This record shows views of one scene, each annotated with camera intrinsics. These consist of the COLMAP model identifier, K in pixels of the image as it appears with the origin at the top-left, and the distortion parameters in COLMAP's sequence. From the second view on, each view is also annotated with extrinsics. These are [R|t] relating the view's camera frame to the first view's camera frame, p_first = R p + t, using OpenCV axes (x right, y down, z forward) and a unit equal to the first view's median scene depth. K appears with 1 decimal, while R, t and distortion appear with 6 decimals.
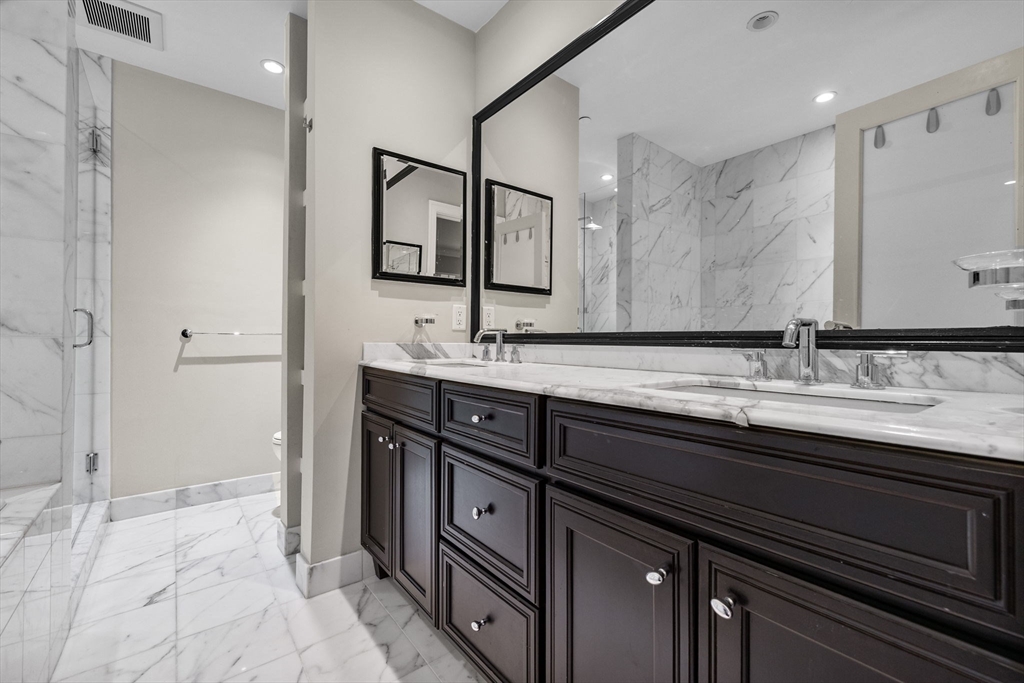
lens RADIAL K [[426.3, 0, 491.3], [0, 426.3, 343.1], [0, 0, 1]] dist [-0.001122, 0.000034]
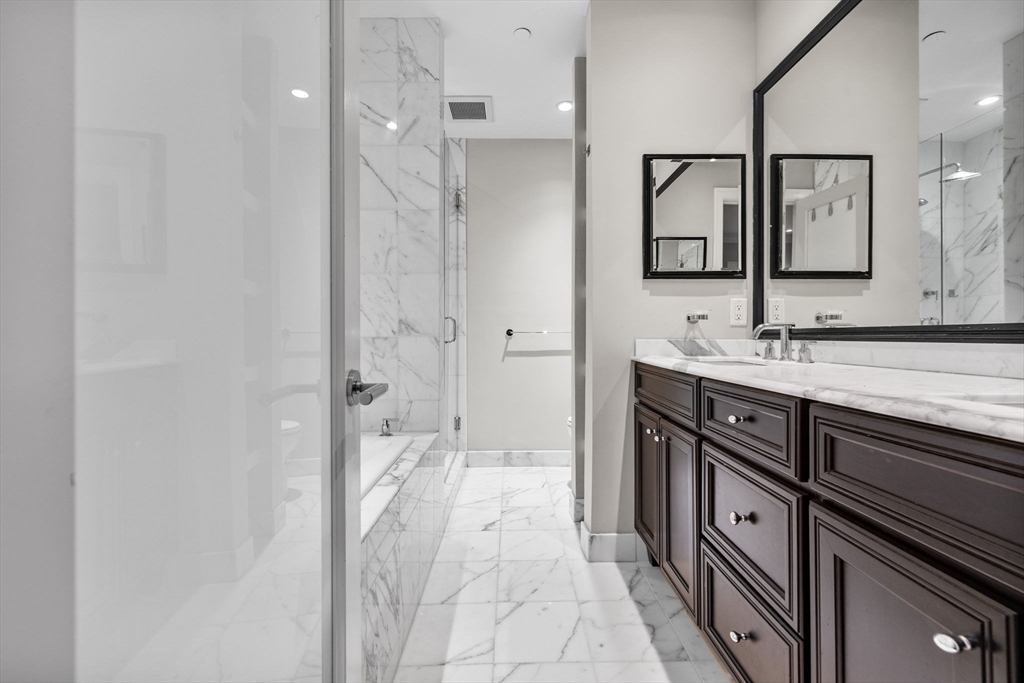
lens RADIAL K [[426.3, 0, 504.8], [0, 426.3, 341.5], [0, 0, 1]] dist [-0.001122, 0.000034]
pose [[0.788213, 0.000415, -0.615402, 0.096895], [0.002452, 0.999990, 0.003815, -0.000886], [0.615397, -0.004516, 0.788204, -0.043569]]
